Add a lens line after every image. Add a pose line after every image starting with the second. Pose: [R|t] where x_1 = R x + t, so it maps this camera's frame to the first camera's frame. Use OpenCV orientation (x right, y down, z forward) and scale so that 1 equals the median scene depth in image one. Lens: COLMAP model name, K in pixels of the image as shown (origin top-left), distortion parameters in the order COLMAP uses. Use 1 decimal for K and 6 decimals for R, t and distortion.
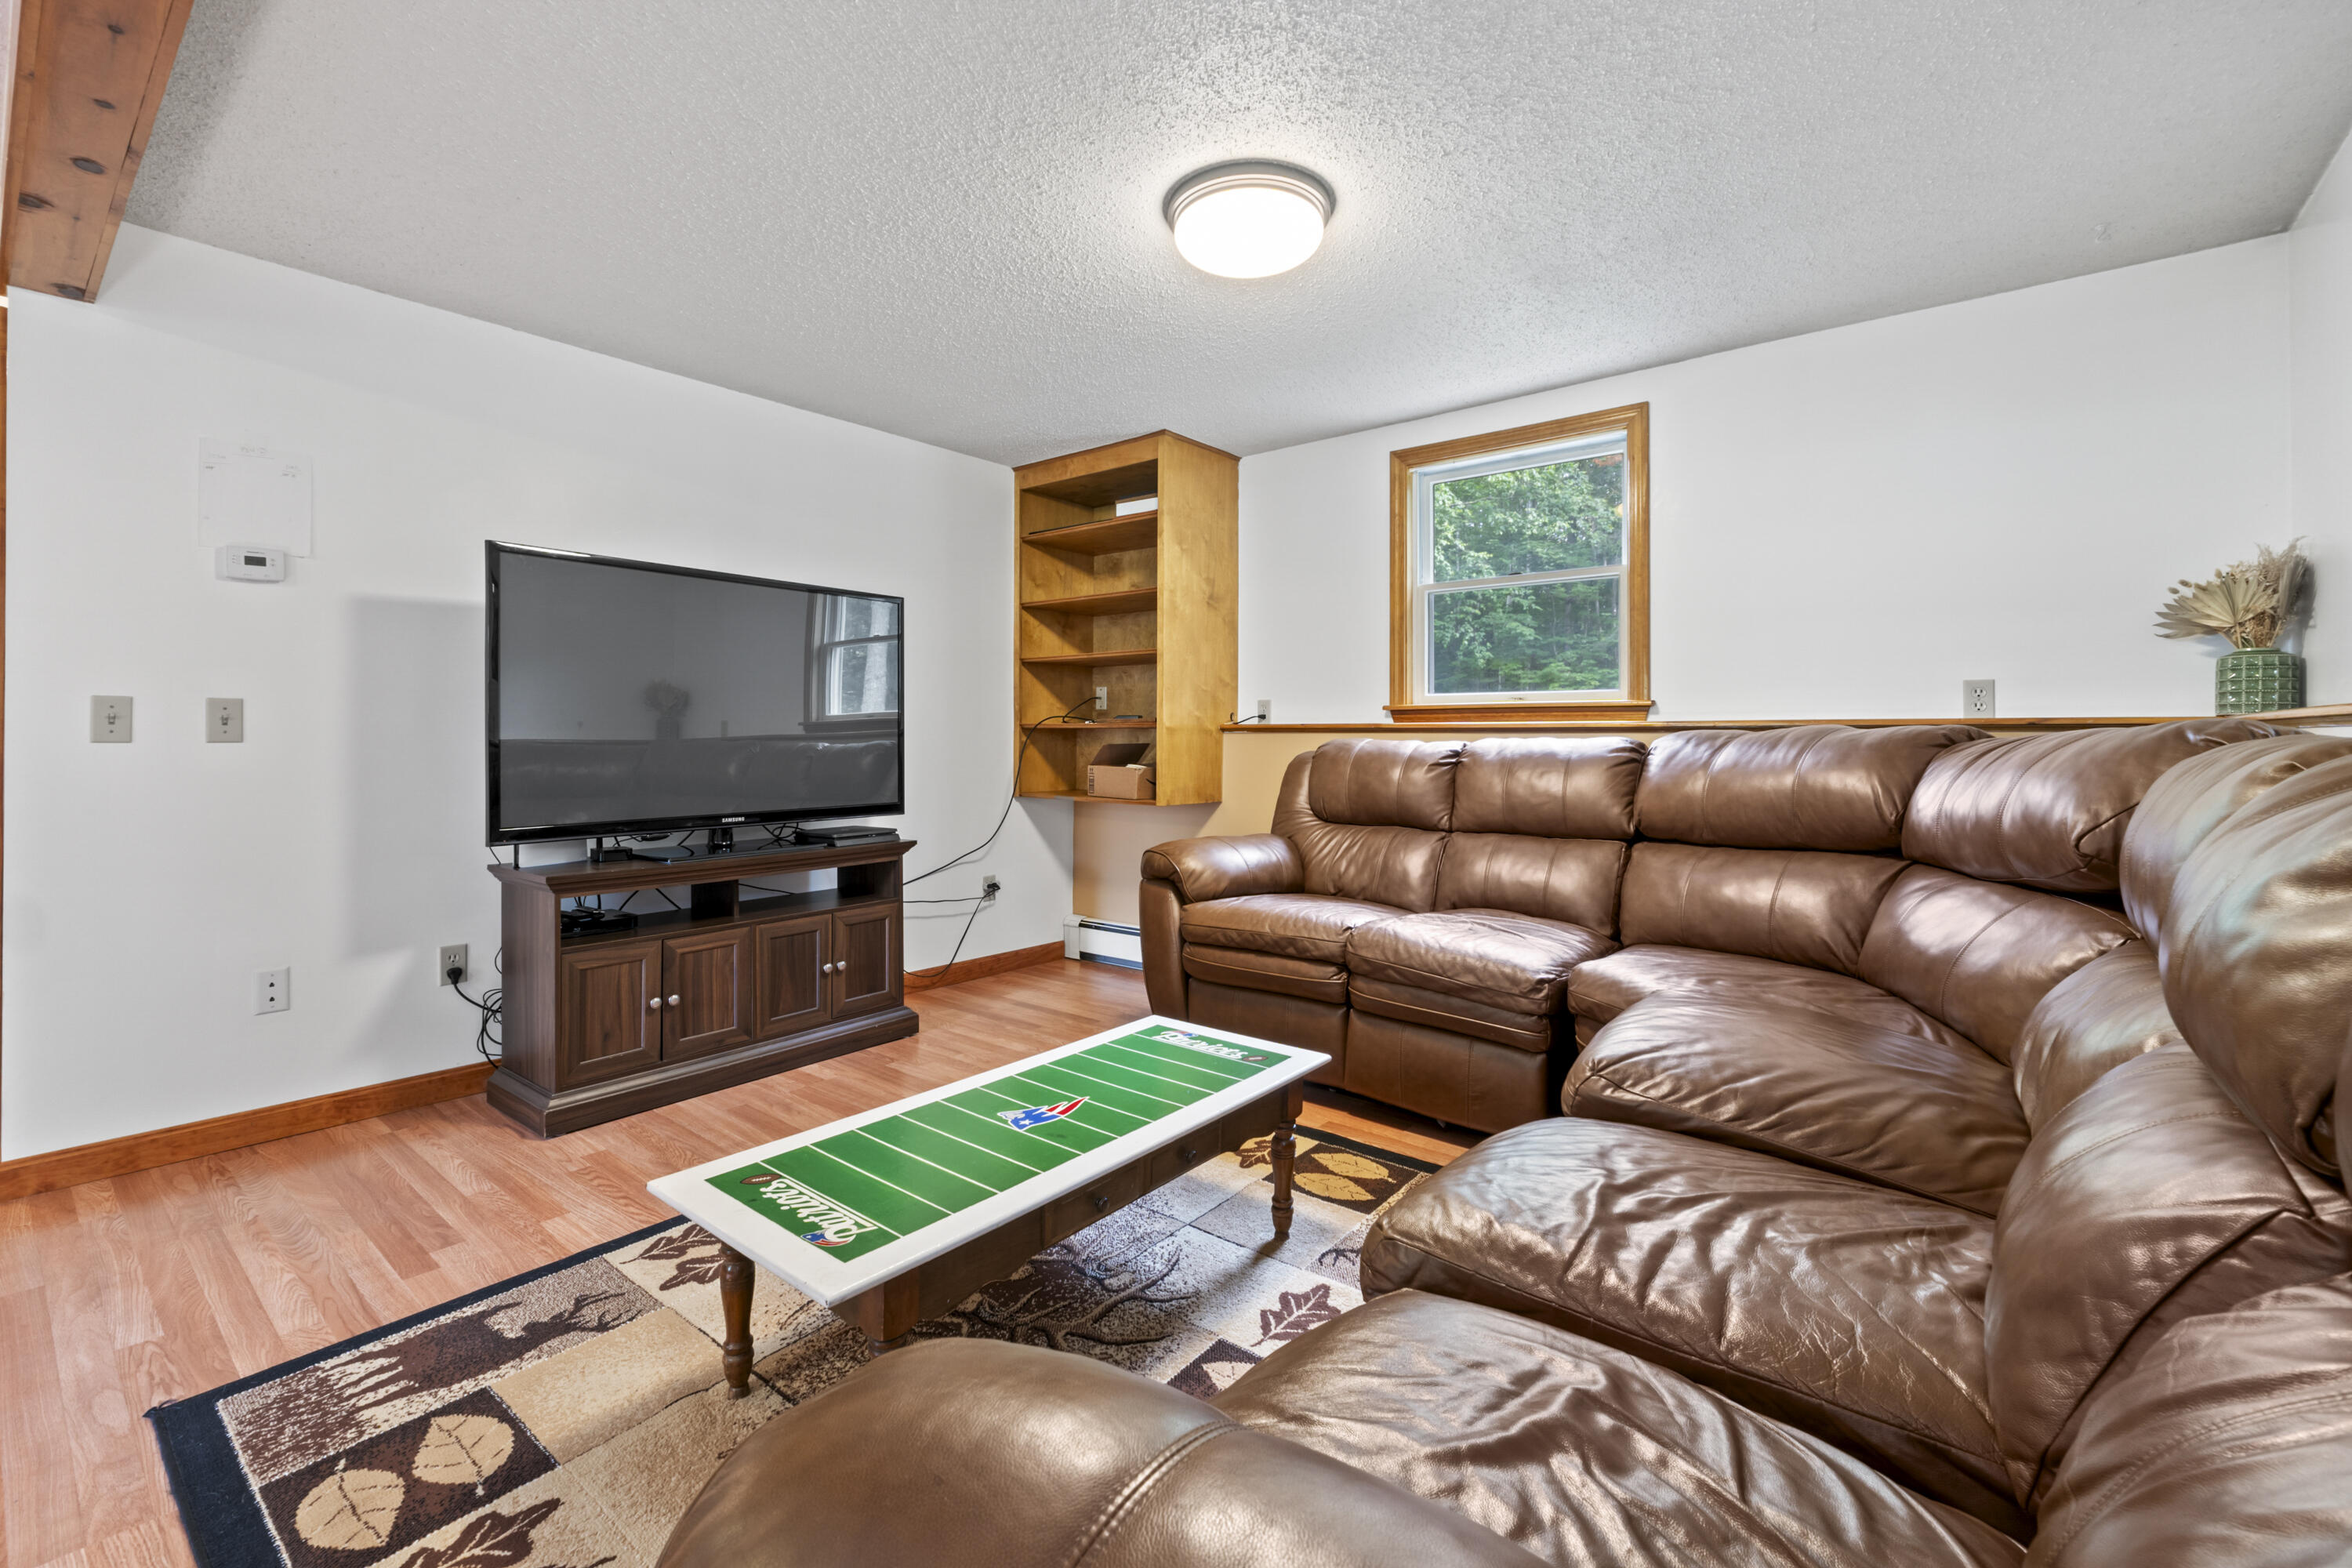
lens RADIAL K [[1008.4, 0, 1175.0], [0, 1008.4, 743.1], [0, 0, 1]] dist [-0.000512, -0.000322]
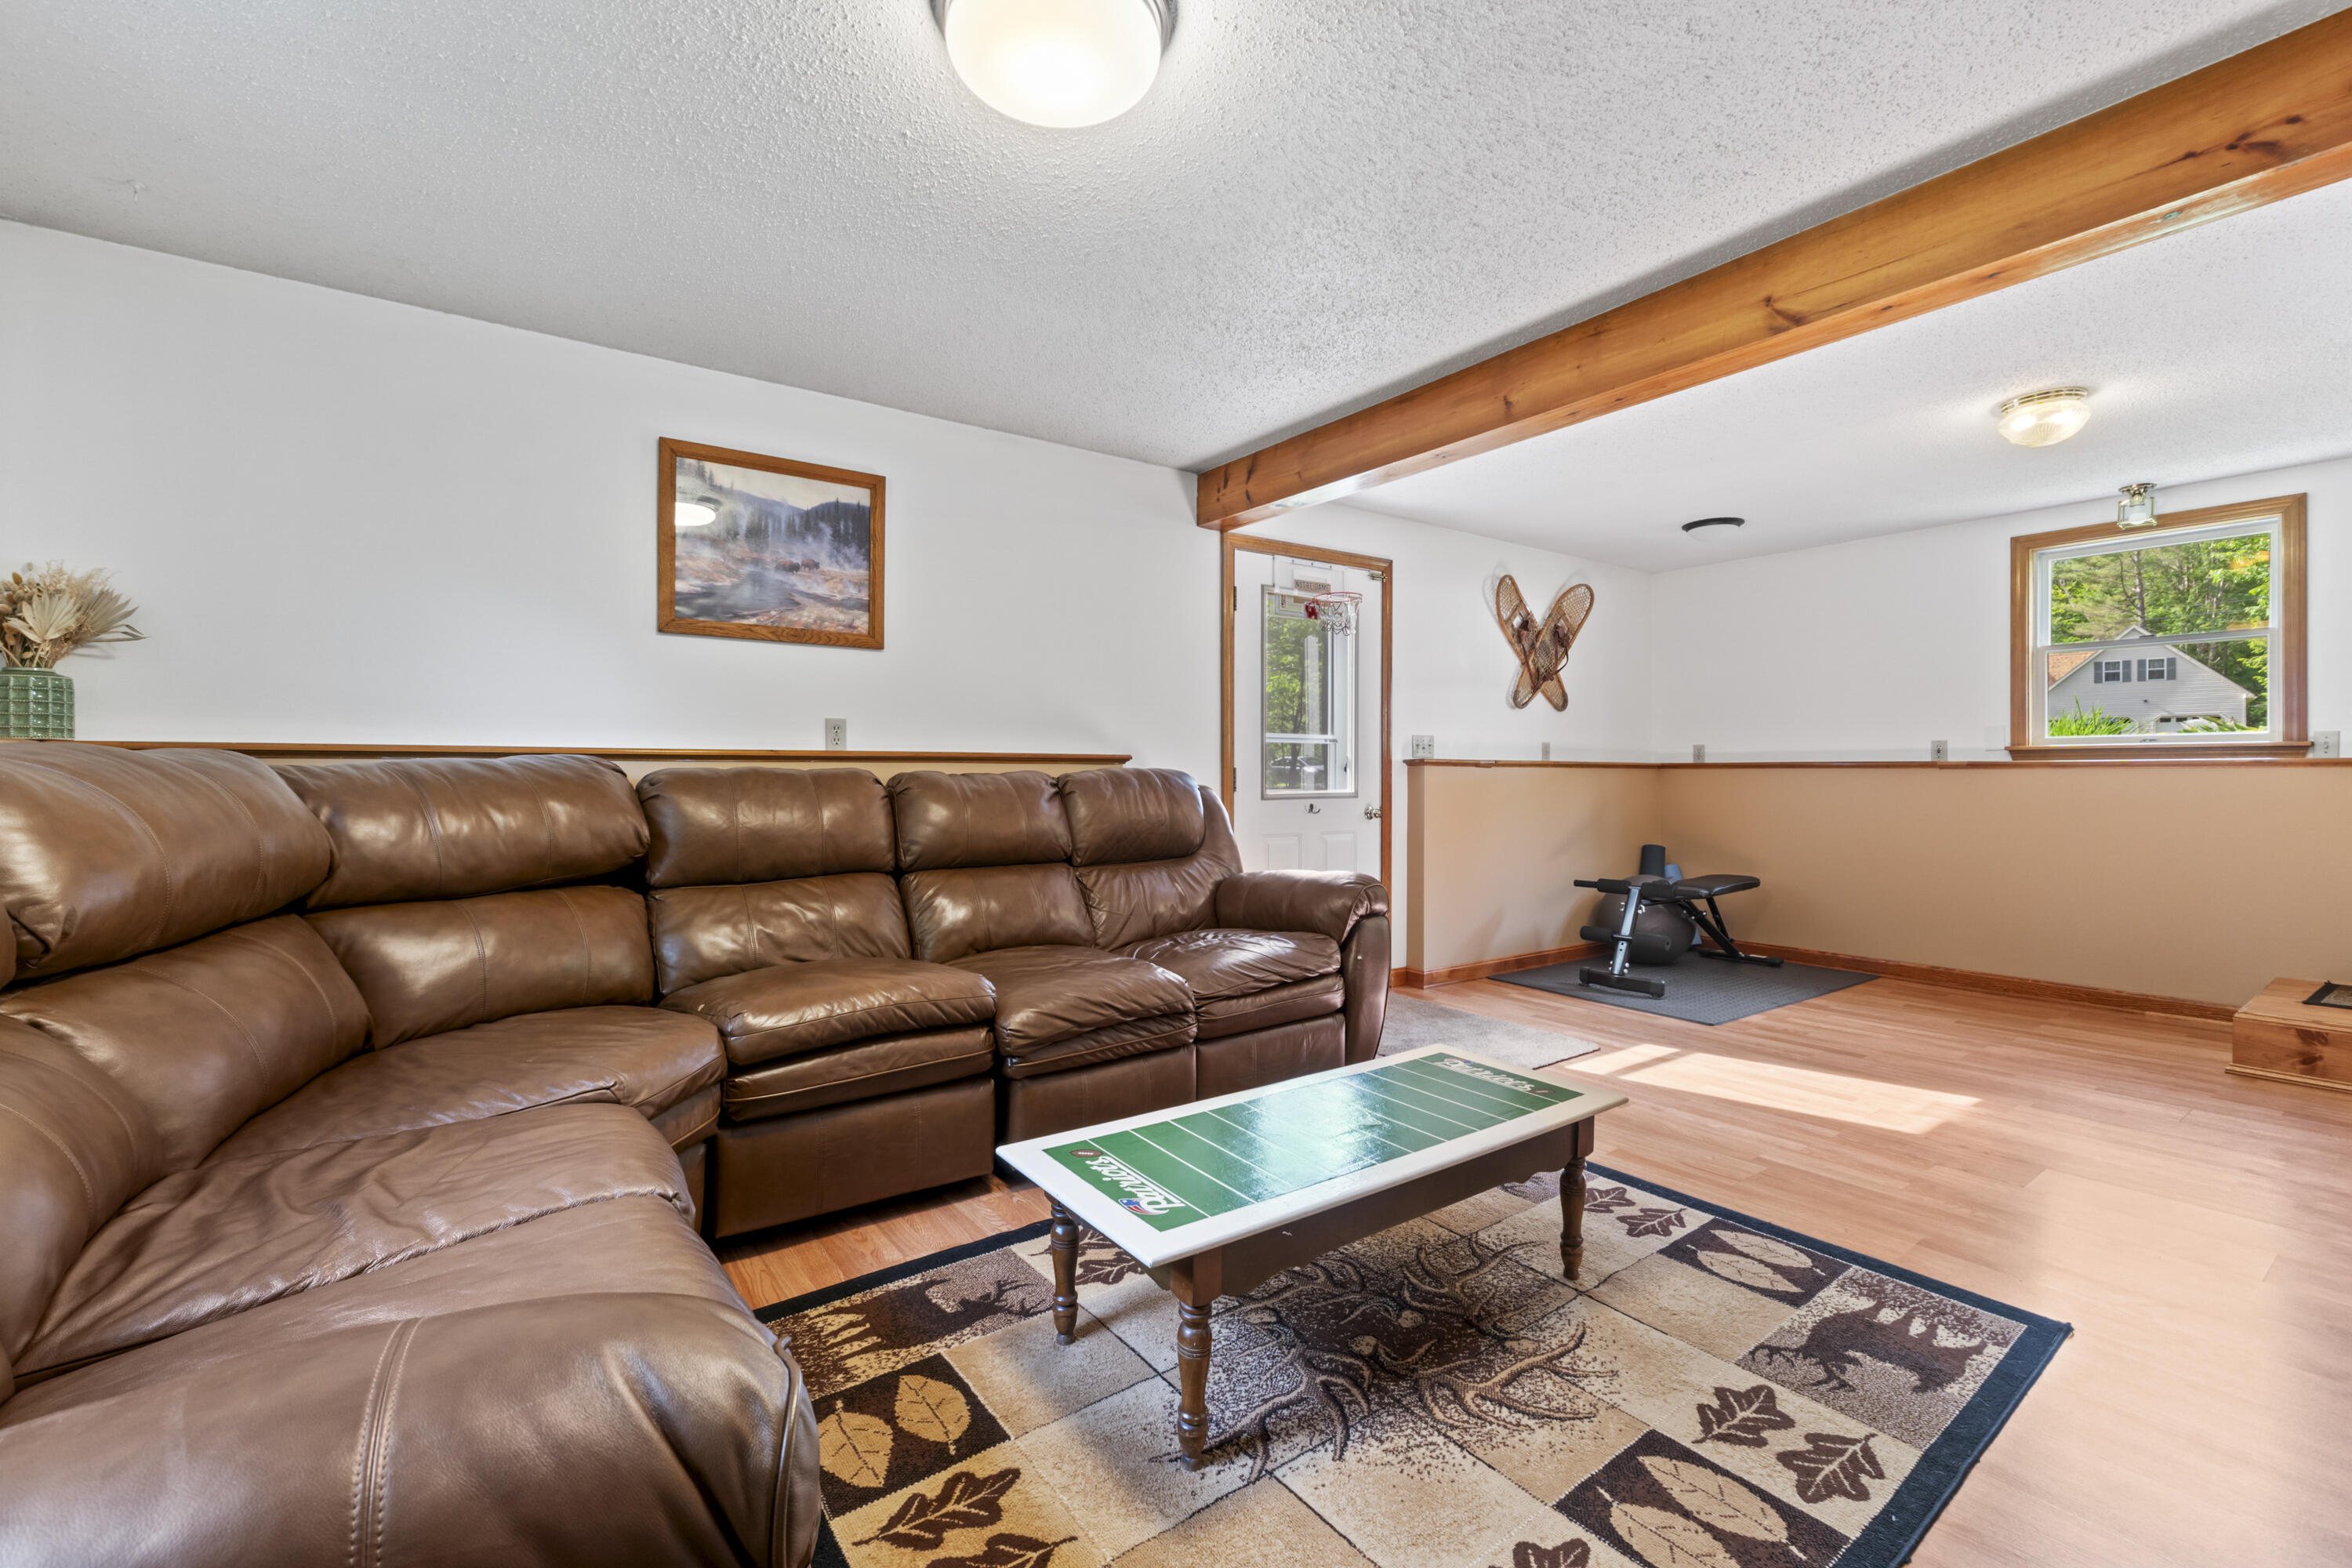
lens RADIAL K [[1013.4, 0, 1176.0], [0, 1013.4, 769.0], [0, 0, 1]] dist [-0.000979, -0.000075]
pose [[-0.964368, -0.003894, 0.264536, -0.161591], [-0.002611, 0.999983, 0.005201, -0.007398], [-0.264552, 0.004325, -0.964362, 1.356461]]
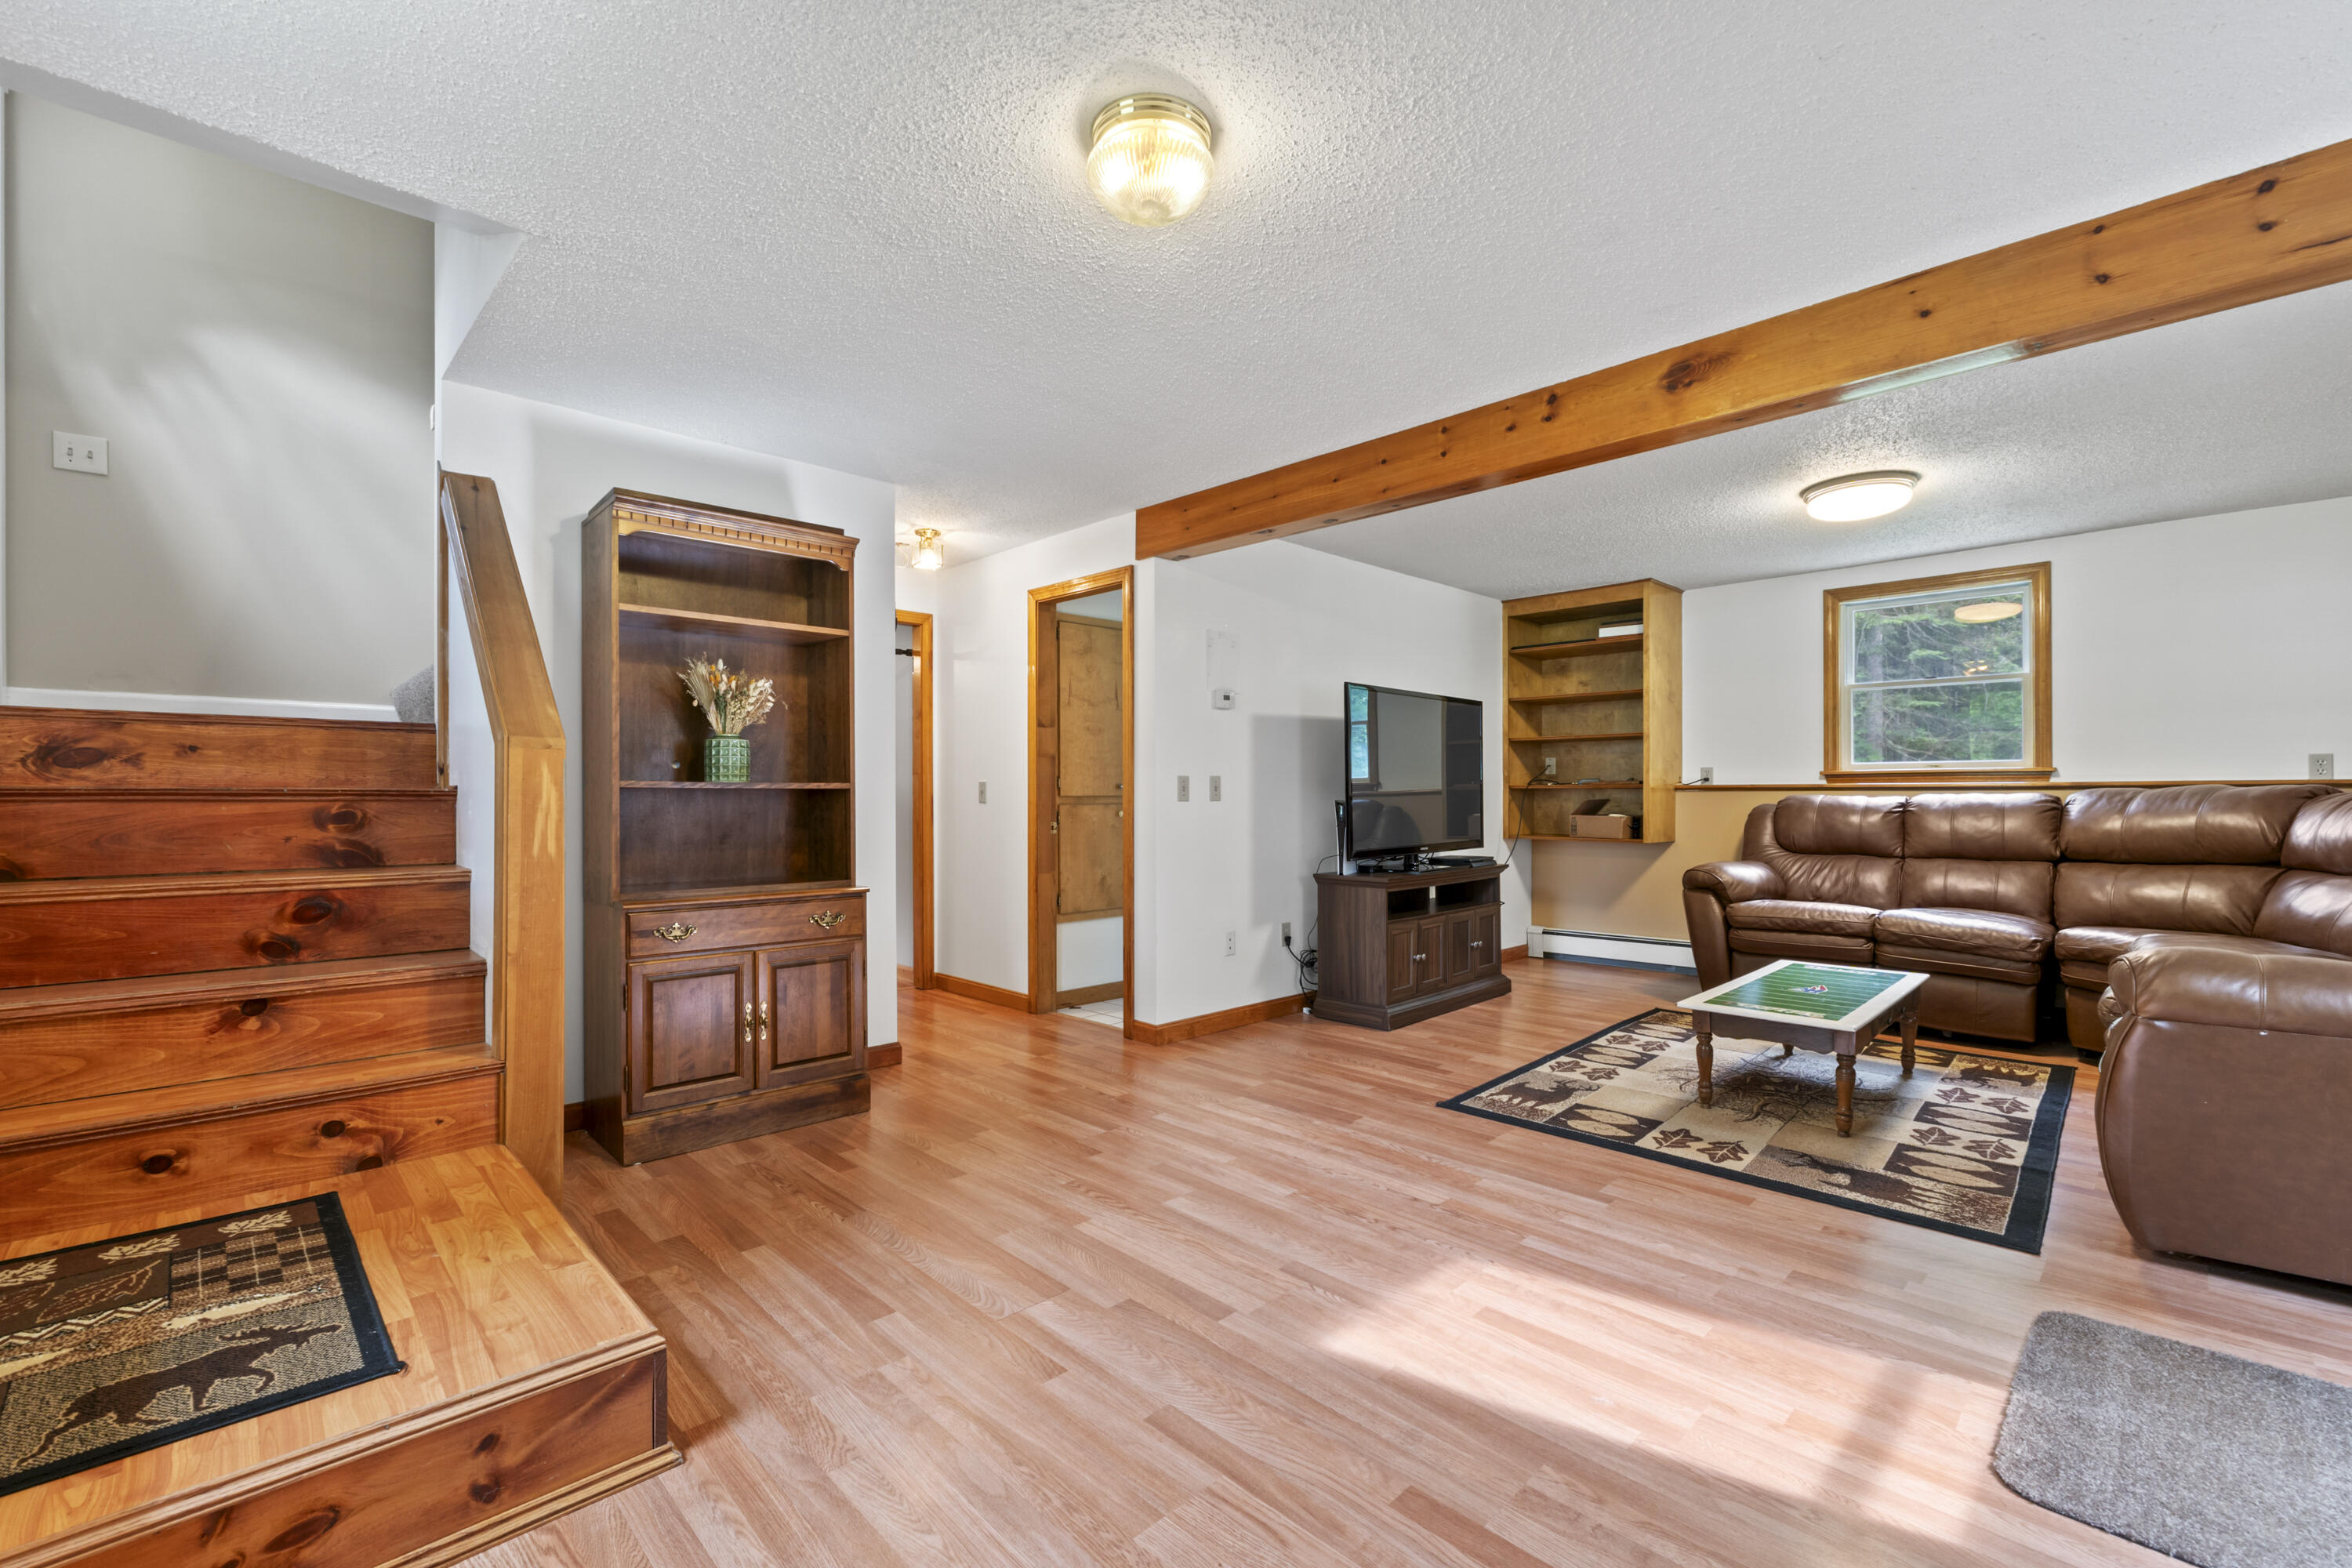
lens RADIAL K [[998.4, 0, 1182.7], [0, 998.4, 805.7], [0, 0, 1]] dist [0.000099, 0.000137]
pose [[0.993753, -0.004549, -0.111511, -0.728454], [0.005170, 0.999973, 0.005284, -0.001701], [0.111484, -0.005827, 0.993749, -0.676361]]
